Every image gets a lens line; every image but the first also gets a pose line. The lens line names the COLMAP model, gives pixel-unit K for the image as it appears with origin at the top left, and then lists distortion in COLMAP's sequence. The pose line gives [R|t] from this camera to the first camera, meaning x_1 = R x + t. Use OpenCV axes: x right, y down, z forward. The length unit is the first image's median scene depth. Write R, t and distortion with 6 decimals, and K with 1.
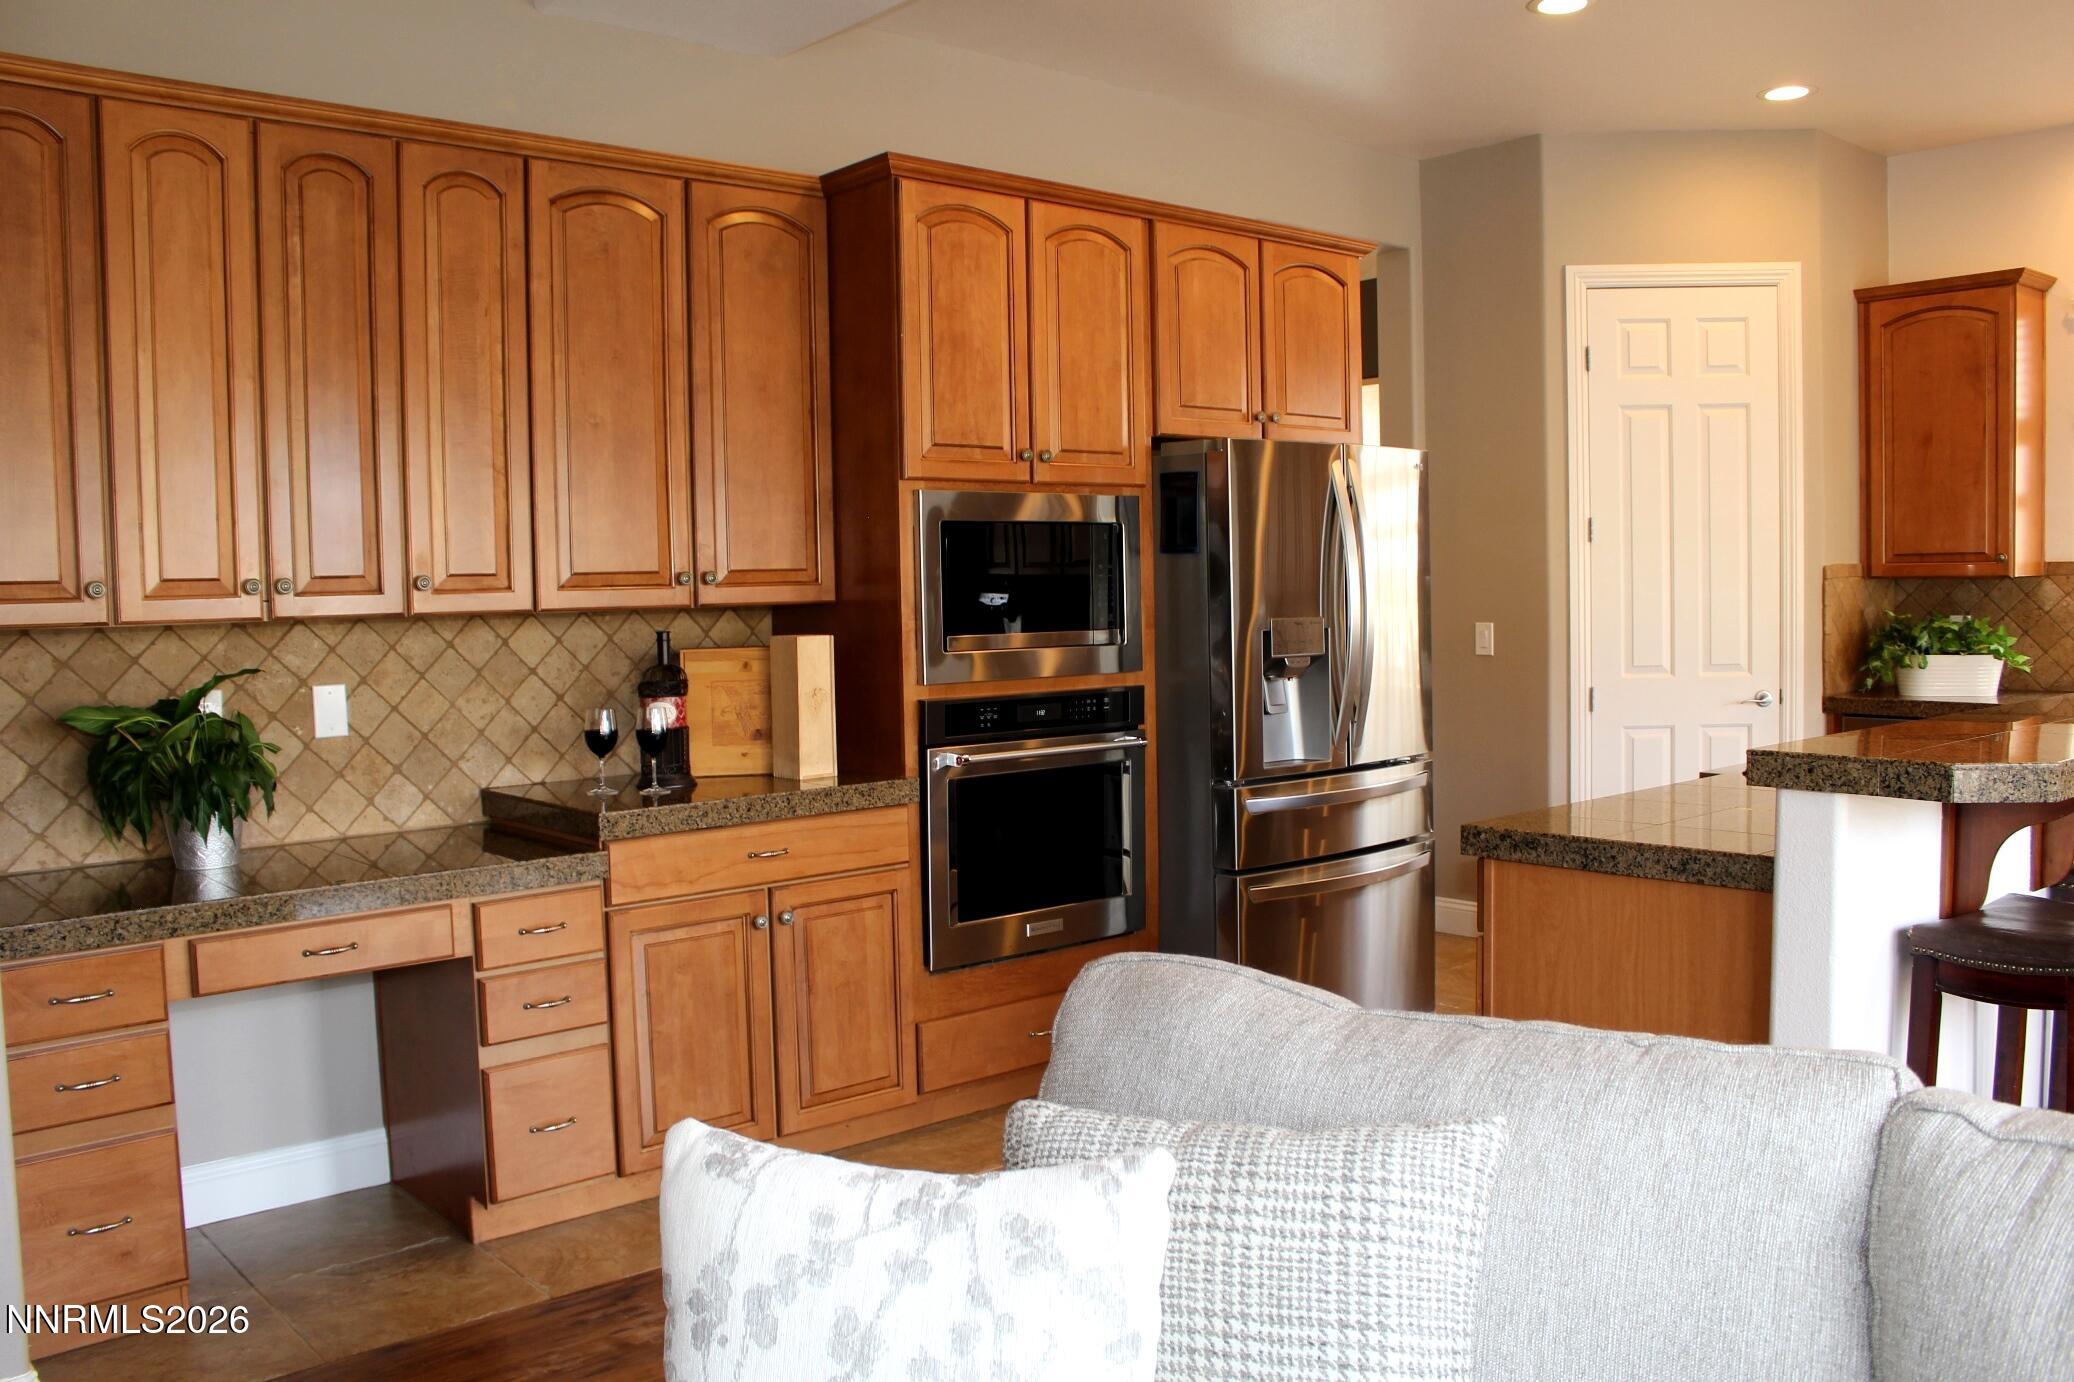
lens RADIAL K [[1710.8, 0, 1037.0], [0, 1710.8, 691.0], [0, 0, 1]] dist [-0.162069, 0.156587]
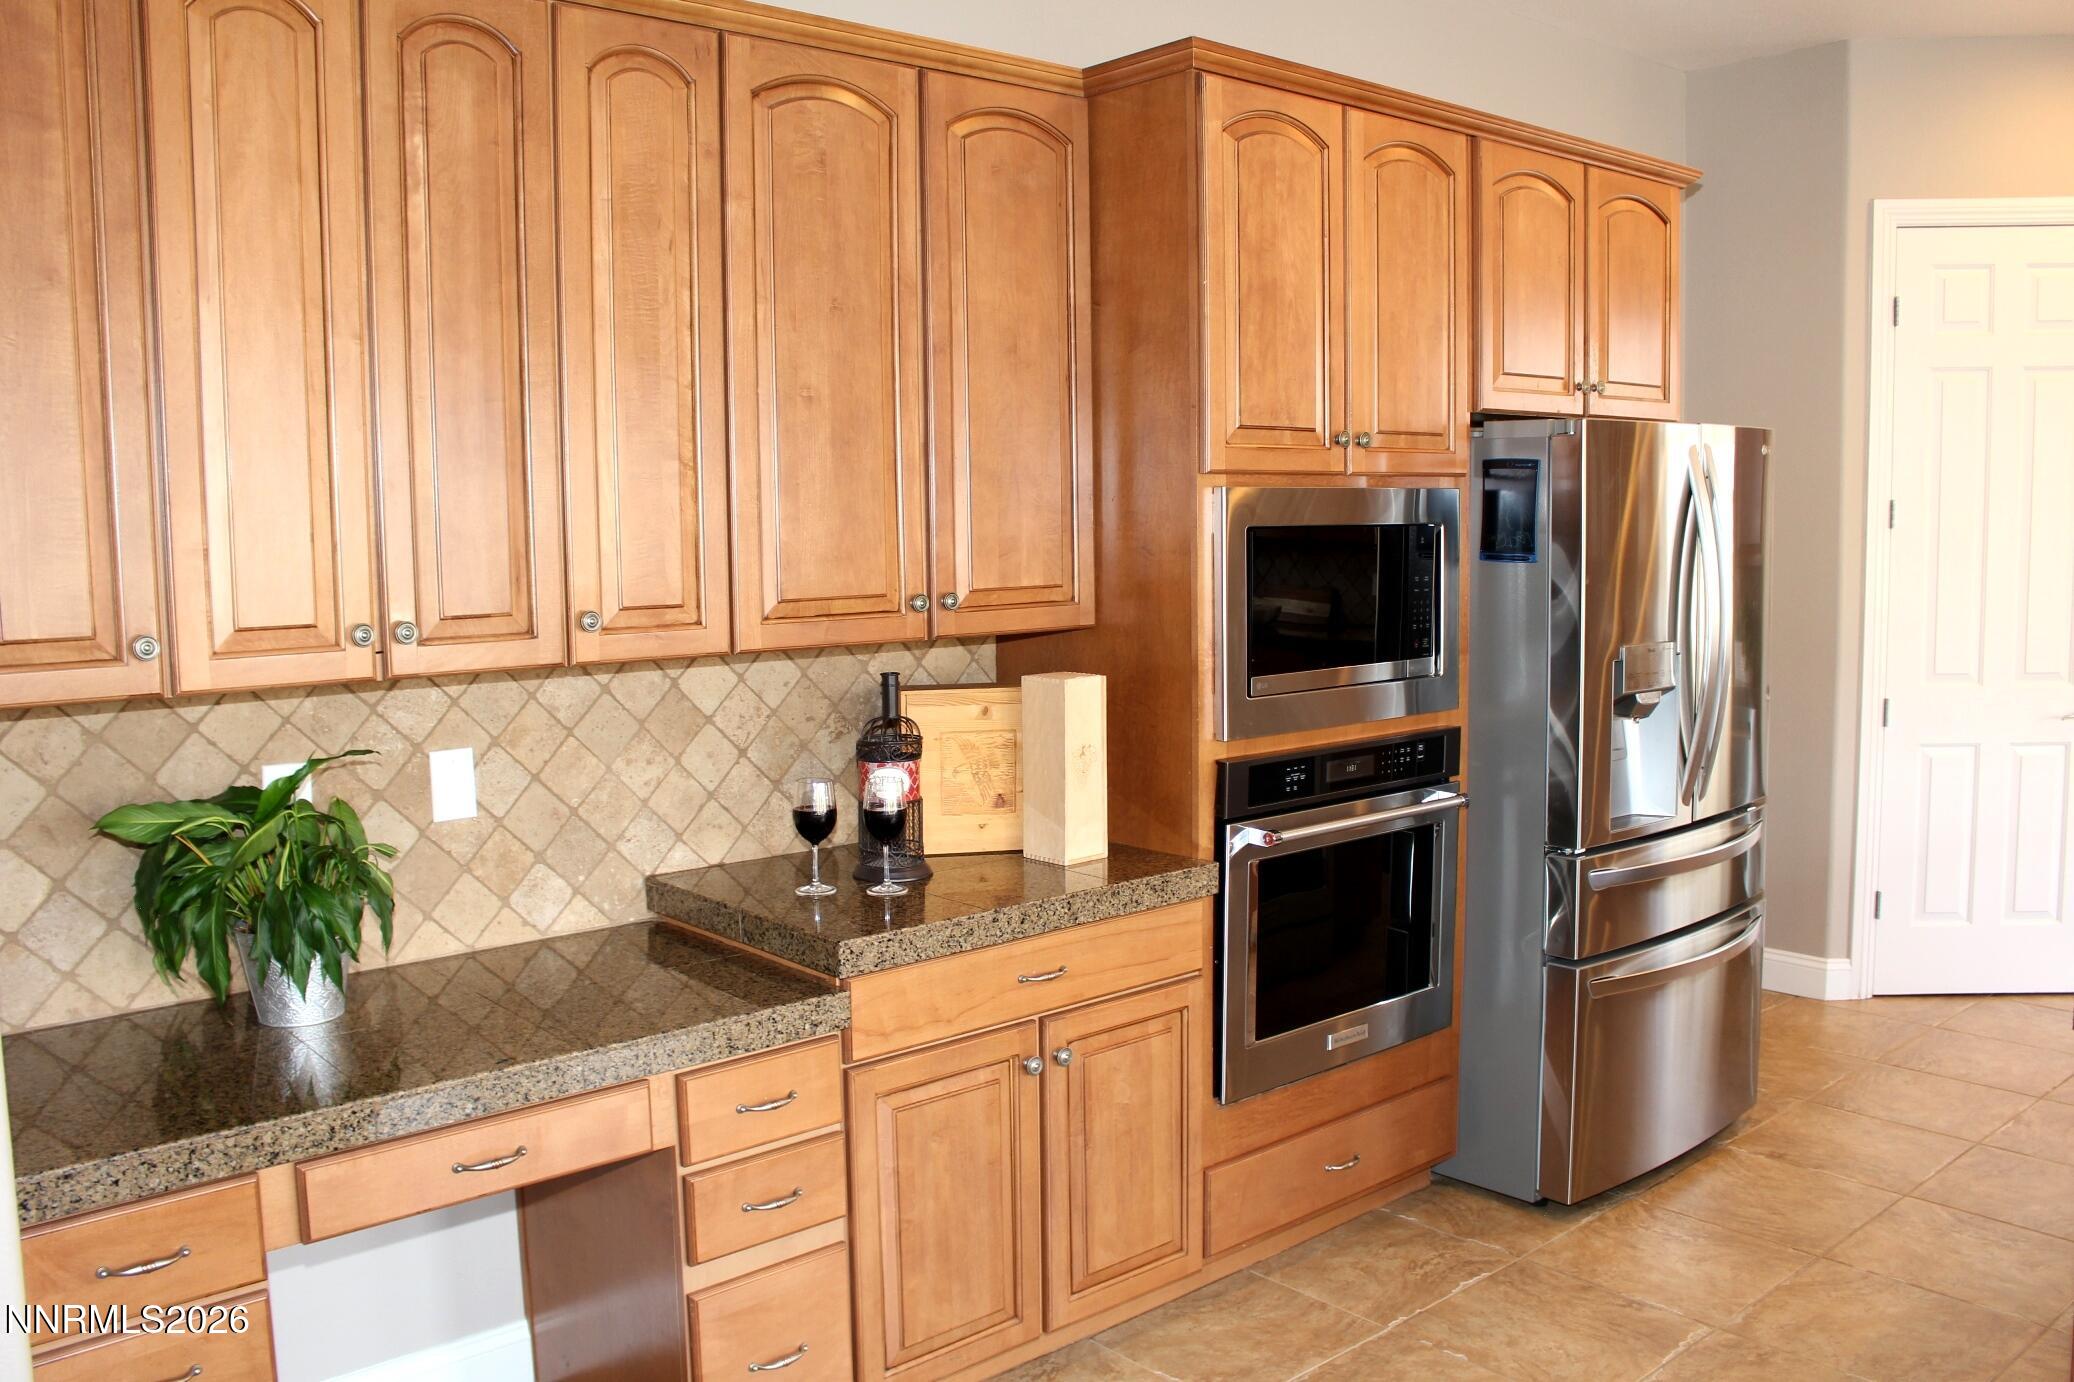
lens RADIAL K [[1710.8, 0, 1037.0], [0, 1710.8, 691.0], [0, 0, 1]] dist [-0.162069, 0.156587]
pose [[0.999971, 0.007631, 0.000706, -0.162784], [-0.007654, 0.999003, 0.043984, -0.063812], [-0.000370, -0.043988, 0.999032, 0.252836]]
